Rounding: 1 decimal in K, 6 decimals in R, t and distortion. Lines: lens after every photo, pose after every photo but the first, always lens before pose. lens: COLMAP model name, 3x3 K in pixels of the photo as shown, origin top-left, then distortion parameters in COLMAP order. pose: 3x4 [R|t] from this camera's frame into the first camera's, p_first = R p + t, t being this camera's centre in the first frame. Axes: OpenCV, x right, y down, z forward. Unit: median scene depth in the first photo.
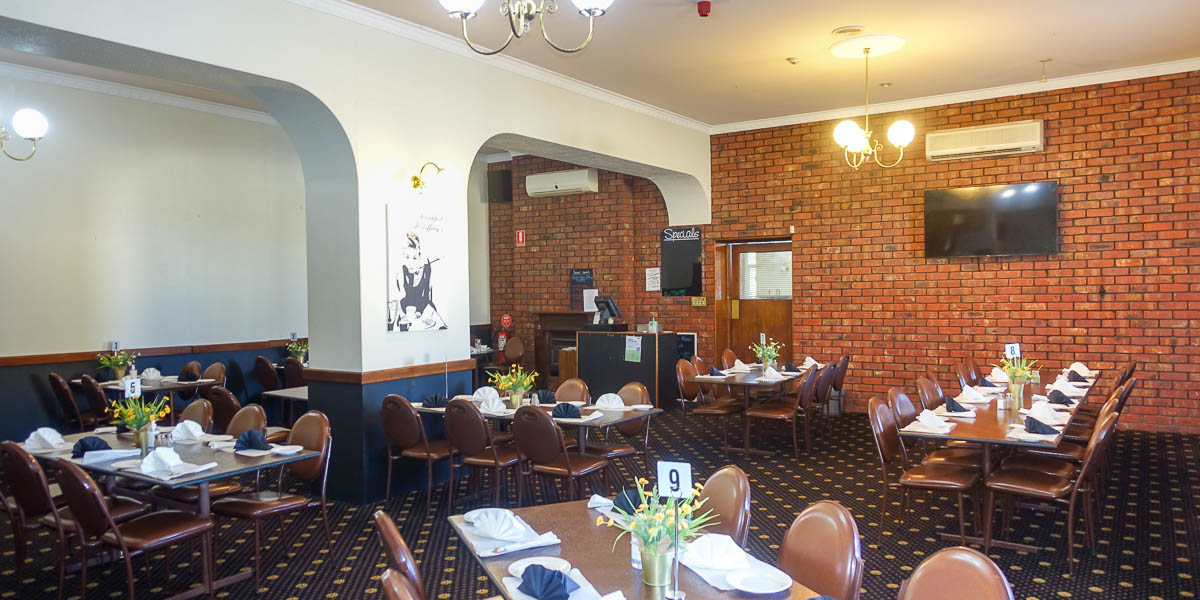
lens RADIAL K [[824.9, 0, 608.2], [0, 824.9, 310.1], [0, 0, 1]] dist [0.005287, -0.001829]
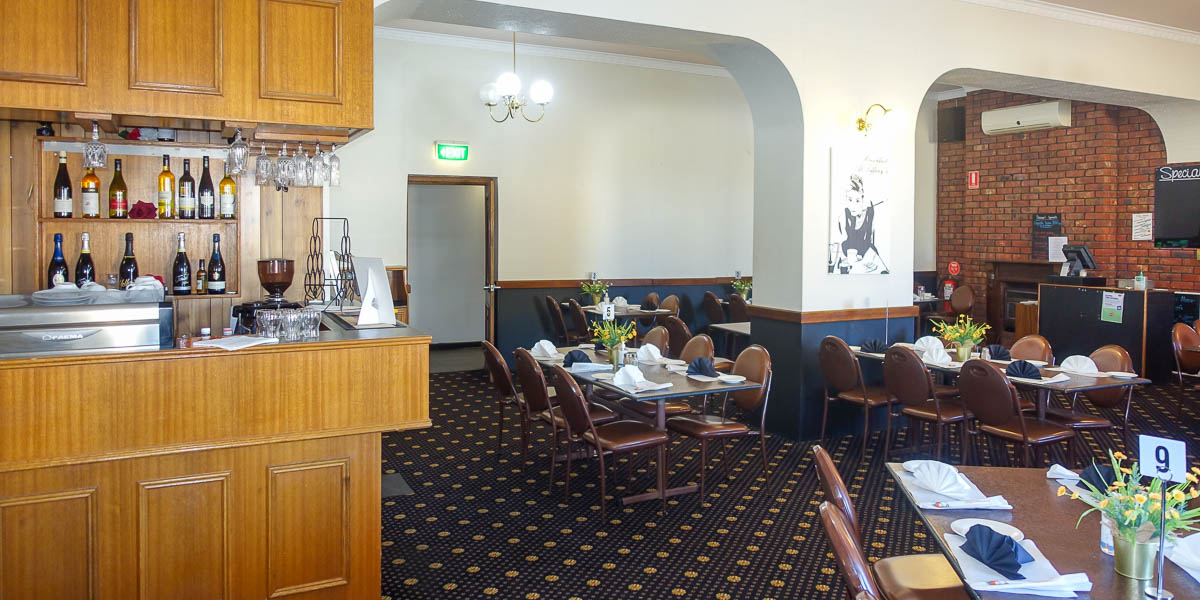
lens RADIAL K [[824.1, 0, 603.7], [0, 824.1, 244.2], [0, 0, 1]] dist [-0.003187, -0.002523]
pose [[0.864808, 0.027100, -0.501371, 0.000188], [-0.032613, 0.999466, -0.002232, 0.001009], [0.501043, 0.018282, 0.865229, -0.009390]]
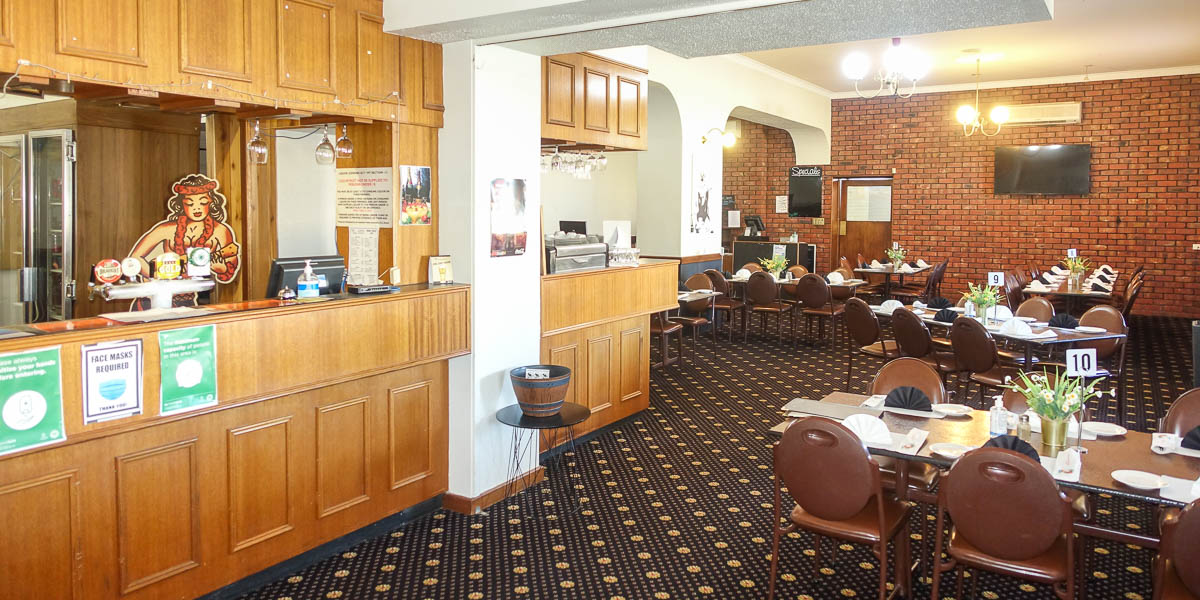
lens RADIAL K [[824.1, 0, 603.7], [0, 824.1, 244.2], [0, 0, 1]] dist [-0.003187, -0.002523]
pose [[0.999656, 0.024426, 0.009574, -0.348592], [-0.024557, 0.999604, 0.013749, 0.023350], [-0.009235, -0.013979, 0.999860, -0.481130]]
